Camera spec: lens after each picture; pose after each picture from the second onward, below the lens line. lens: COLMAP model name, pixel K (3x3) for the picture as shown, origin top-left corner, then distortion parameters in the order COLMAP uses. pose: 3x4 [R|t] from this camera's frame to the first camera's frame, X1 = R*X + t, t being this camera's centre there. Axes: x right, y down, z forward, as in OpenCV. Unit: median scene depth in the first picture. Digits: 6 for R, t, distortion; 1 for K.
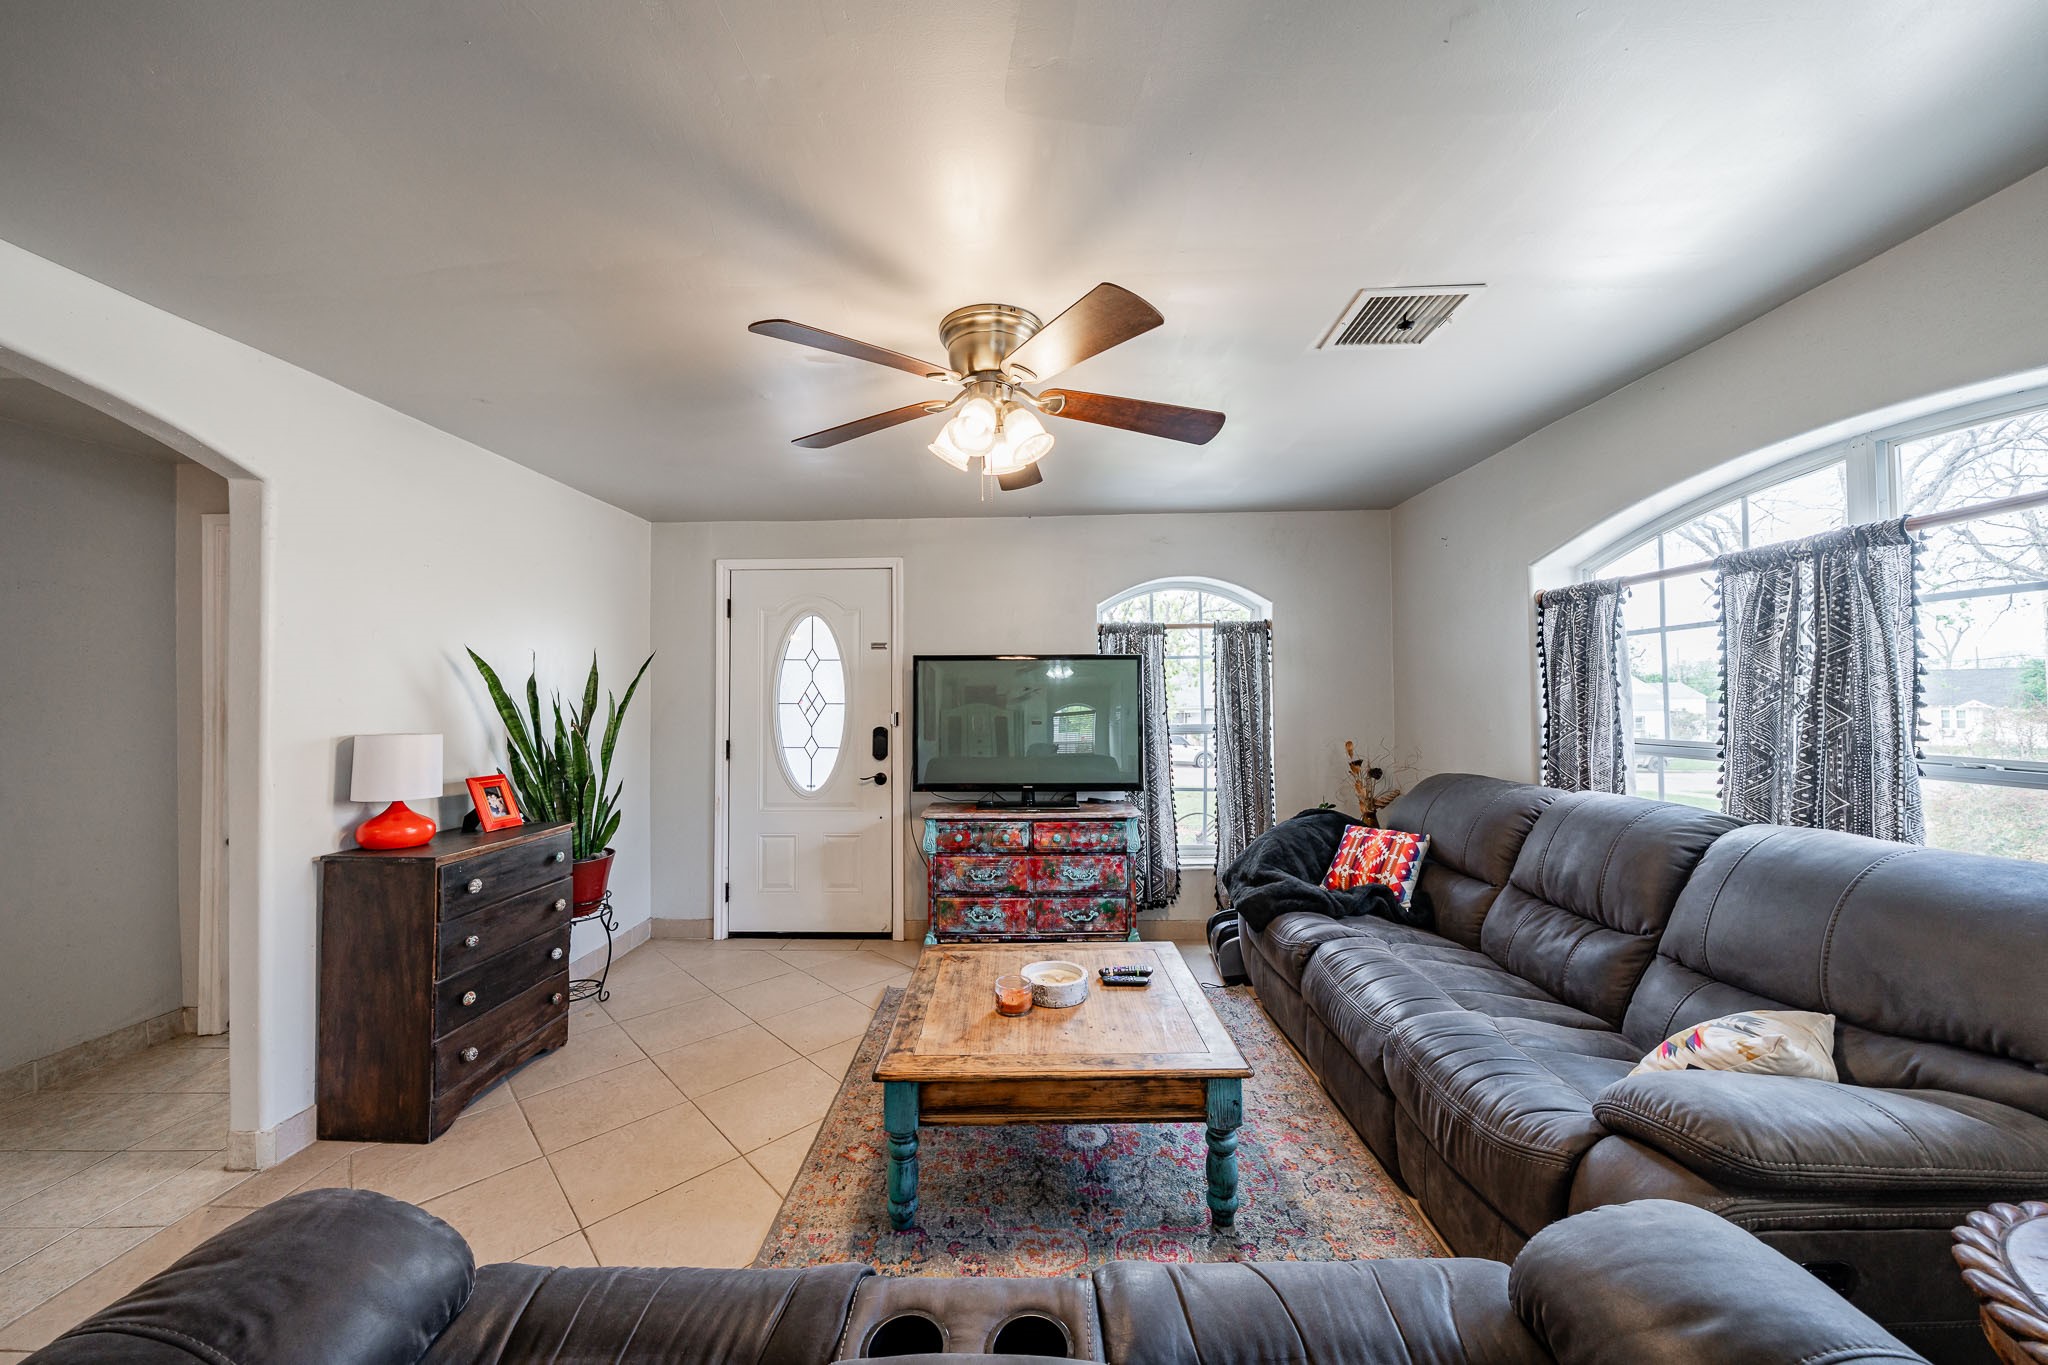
lens RADIAL K [[712.0, 0, 1002.8], [0, 712.0, 687.0], [0, 0, 1]] dist [-0.005477, -0.000134]
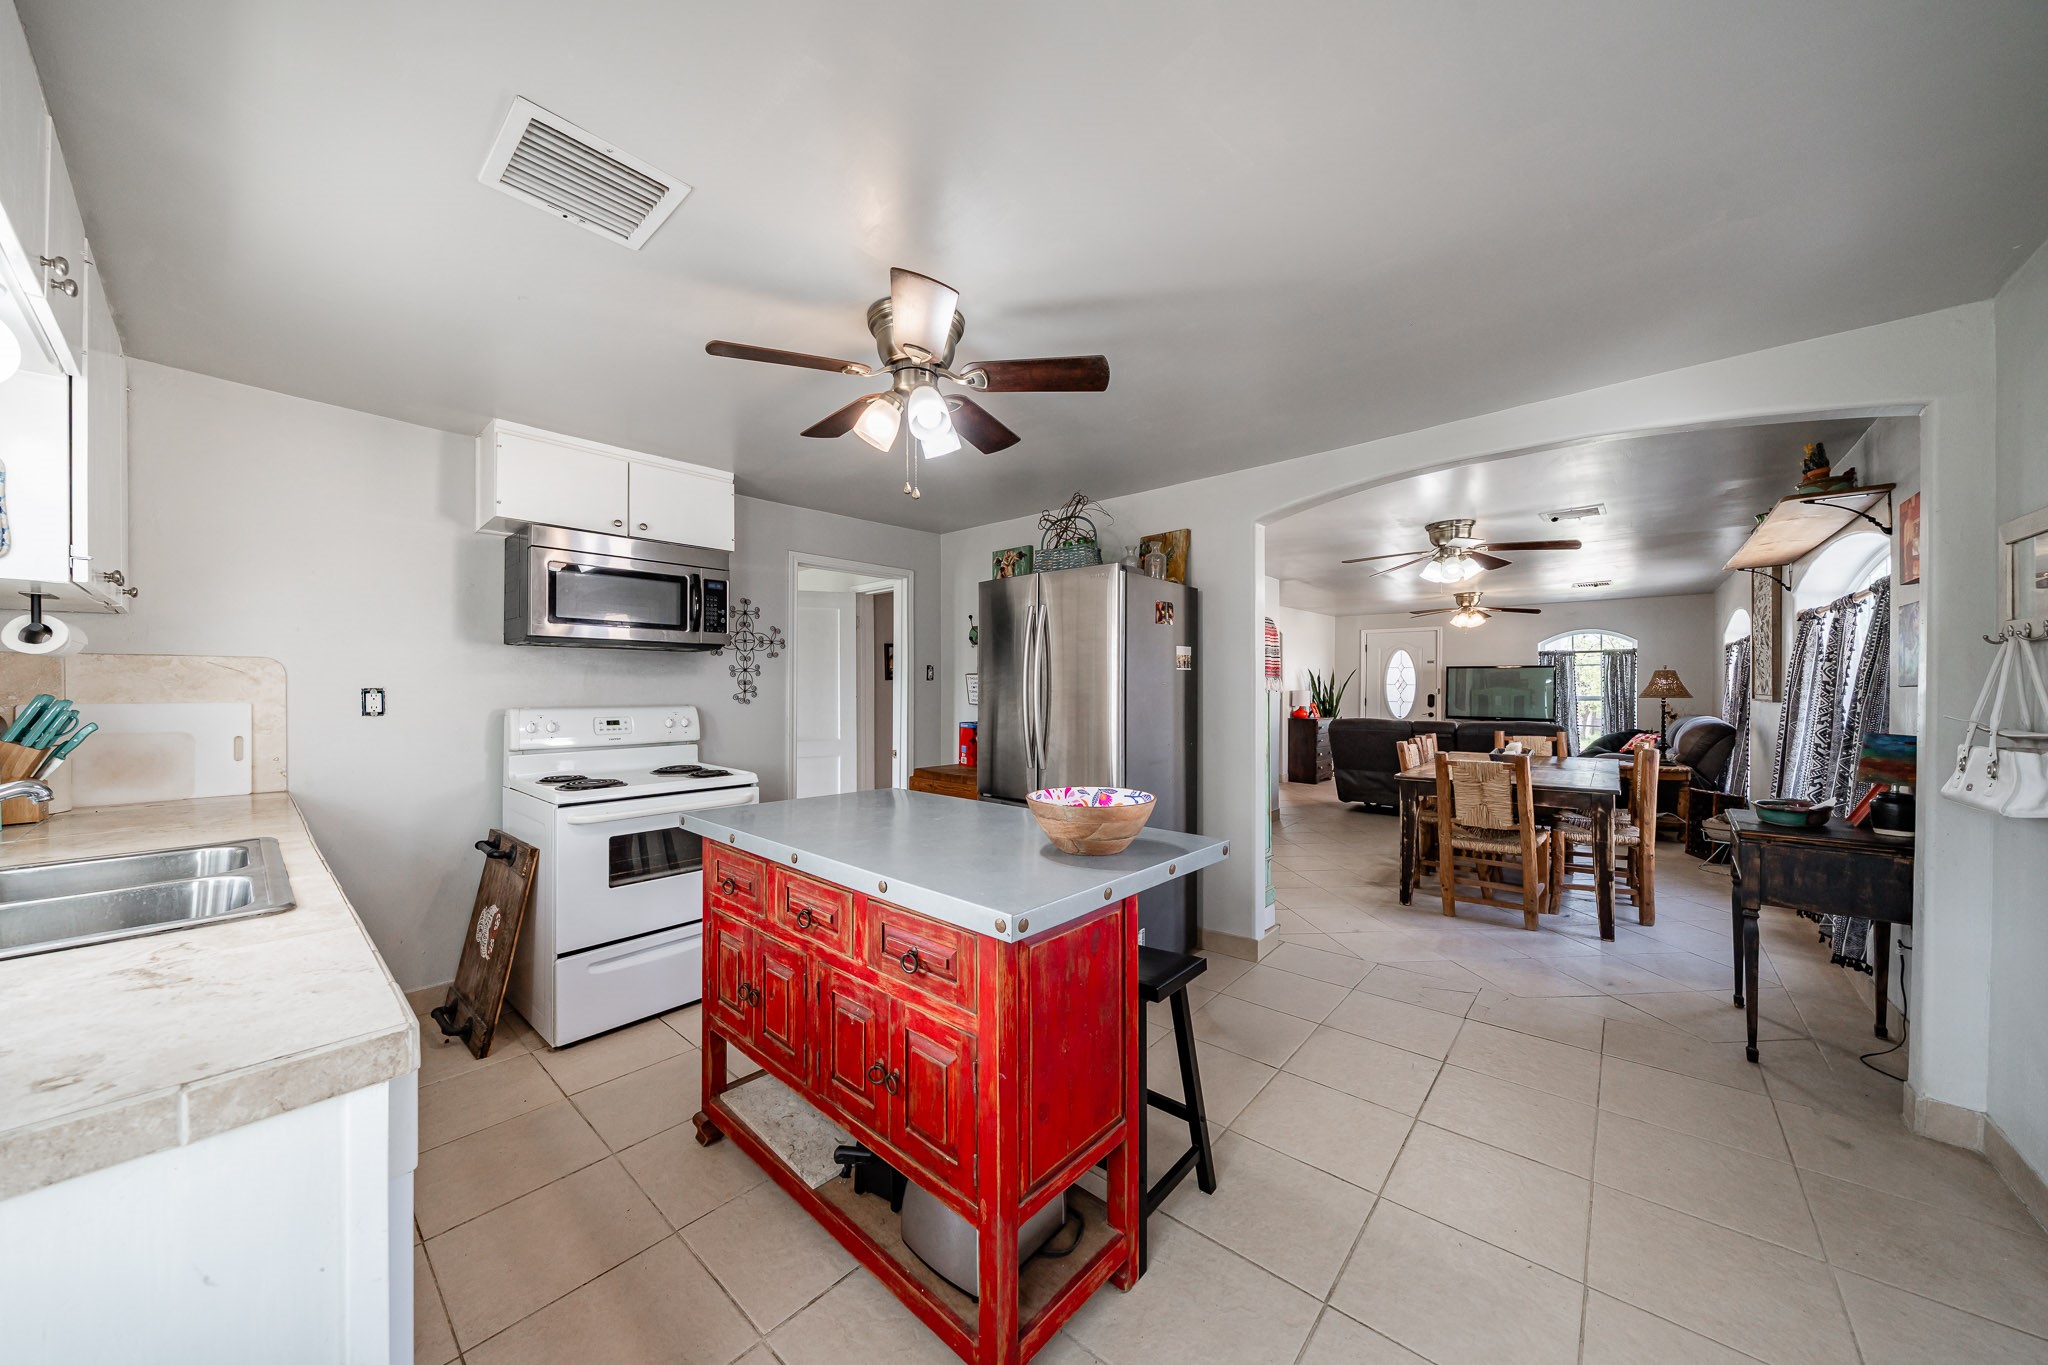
lens RADIAL K [[712.0, 0, 1002.8], [0, 712.0, 687.0], [0, 0, 1]] dist [-0.005477, -0.000134]
pose [[0.771958, 0.012996, -0.635541, 0.259602], [0.001835, 0.999741, 0.022673, -0.028881], [0.635671, -0.018669, 0.771734, -1.935534]]
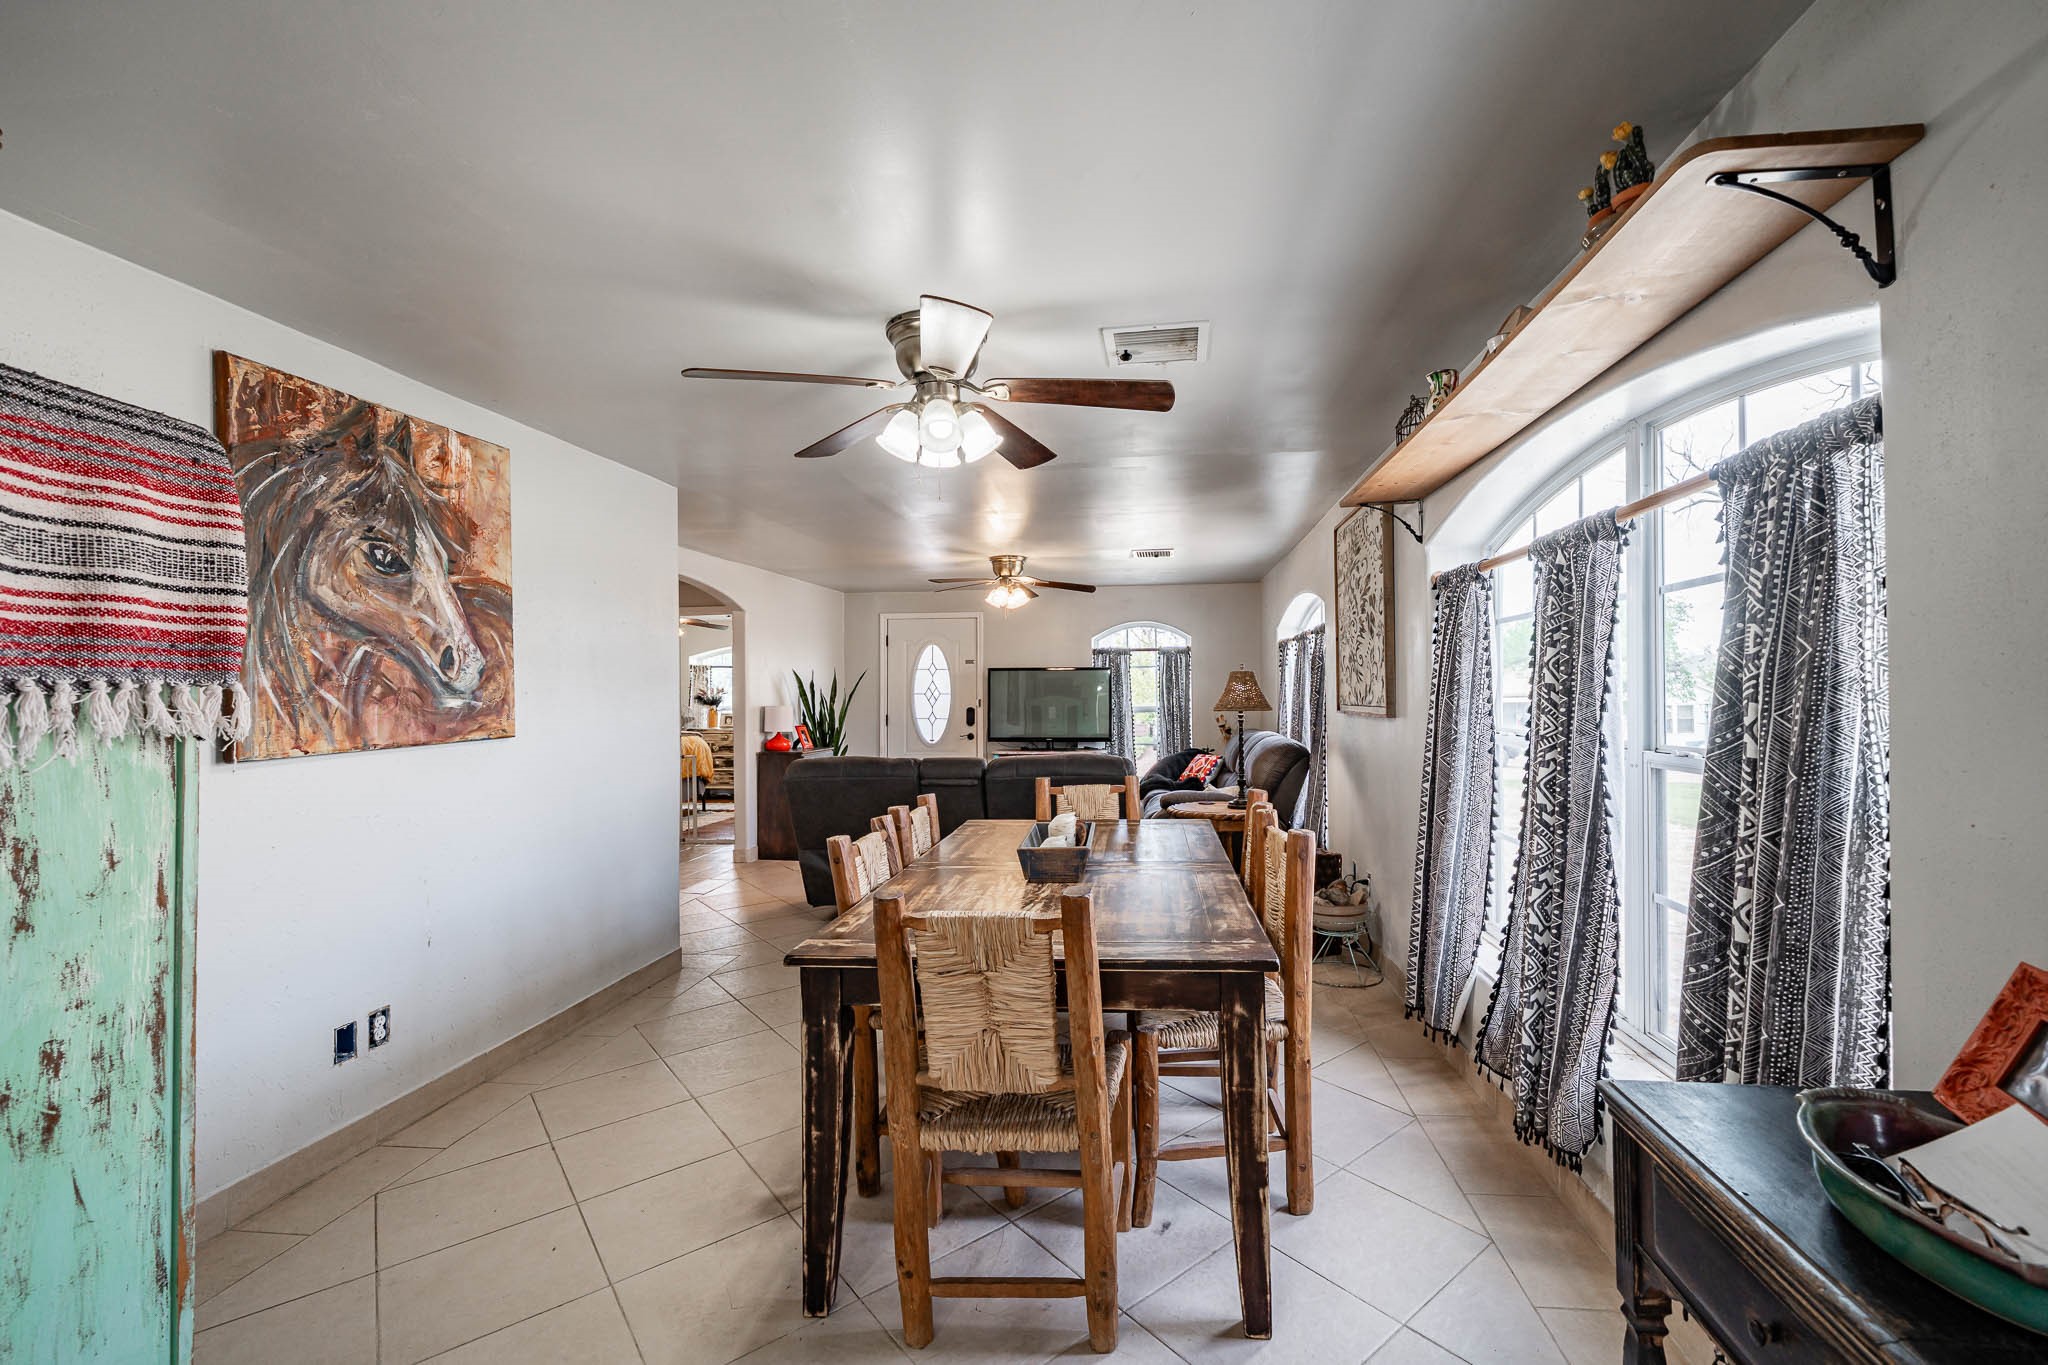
lens RADIAL K [[874.8, 0, 1069.3], [0, 874.8, 683.5], [0, 0, 1]] dist [-0.000112, -0.000002]
pose [[0.997960, 0.000452, -0.063841, 0.216730], [0.000017, 0.999973, 0.007352, -0.019074], [0.063843, -0.007338, 0.997933, -1.181104]]
